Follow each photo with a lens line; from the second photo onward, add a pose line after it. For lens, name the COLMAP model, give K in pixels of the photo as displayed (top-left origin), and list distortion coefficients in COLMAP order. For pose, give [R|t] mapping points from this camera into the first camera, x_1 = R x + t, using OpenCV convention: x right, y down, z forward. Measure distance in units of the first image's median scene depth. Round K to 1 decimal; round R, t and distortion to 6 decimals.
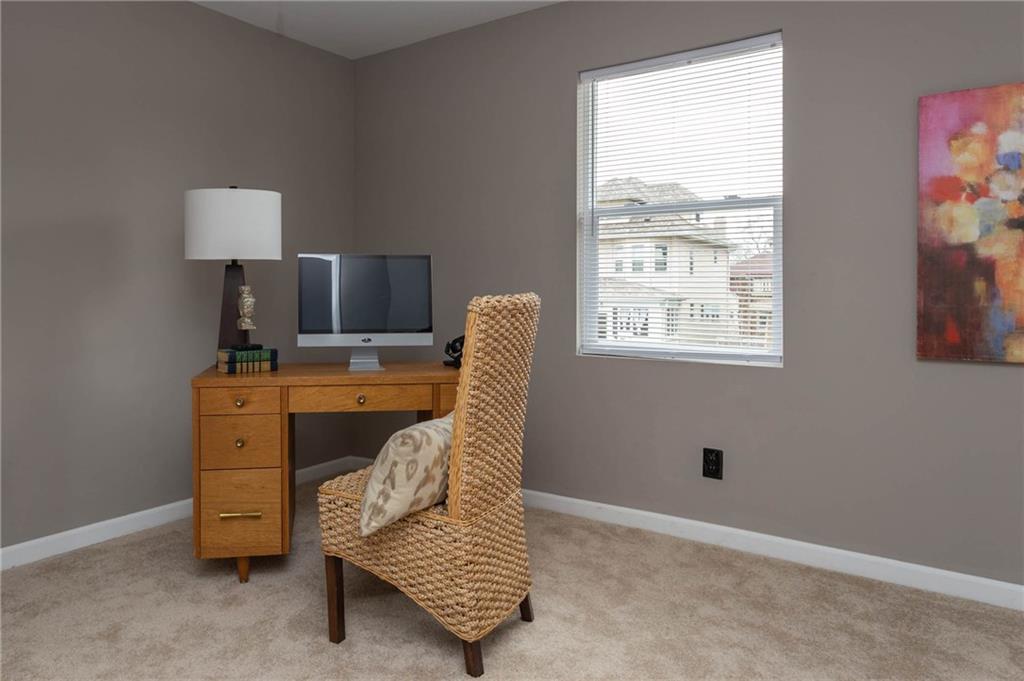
lens RADIAL K [[634.7, 0, 448.8], [0, 634.7, 314.4], [0, 0, 1]] dist [-0.003261, -0.000336]
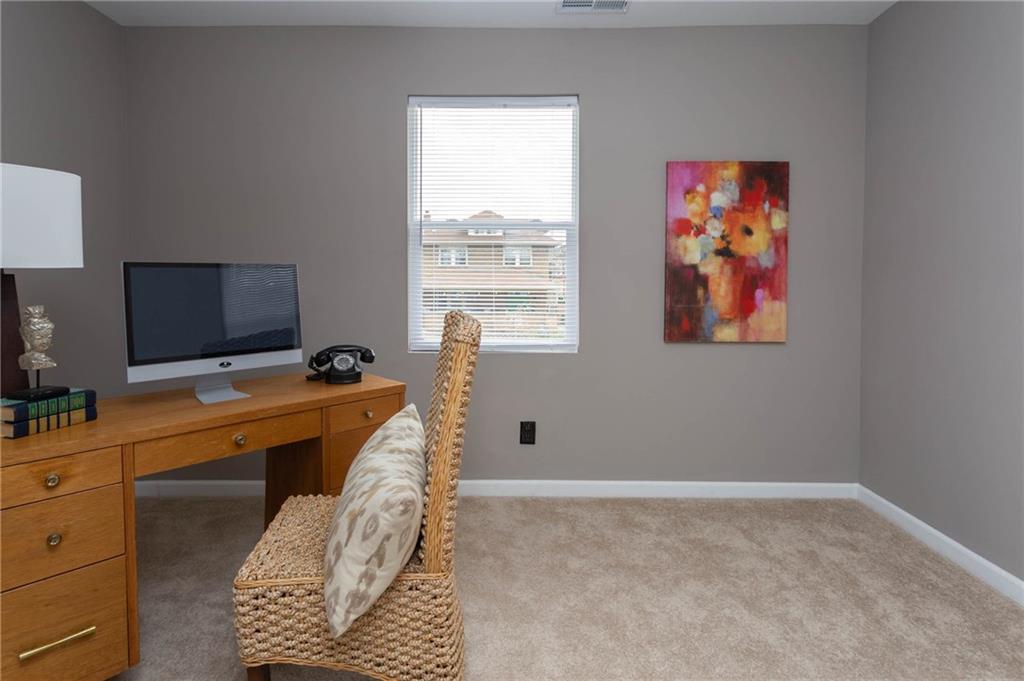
lens RADIAL K [[508.5, 0, 536.6], [0, 508.5, 309.0], [0, 0, 1]] dist [0.003399, 0.000476]
pose [[0.826139, -0.029516, 0.562693, -0.173910], [0.021725, 0.999553, 0.020535, -0.039872], [-0.563047, -0.004740, 0.826411, 0.218023]]
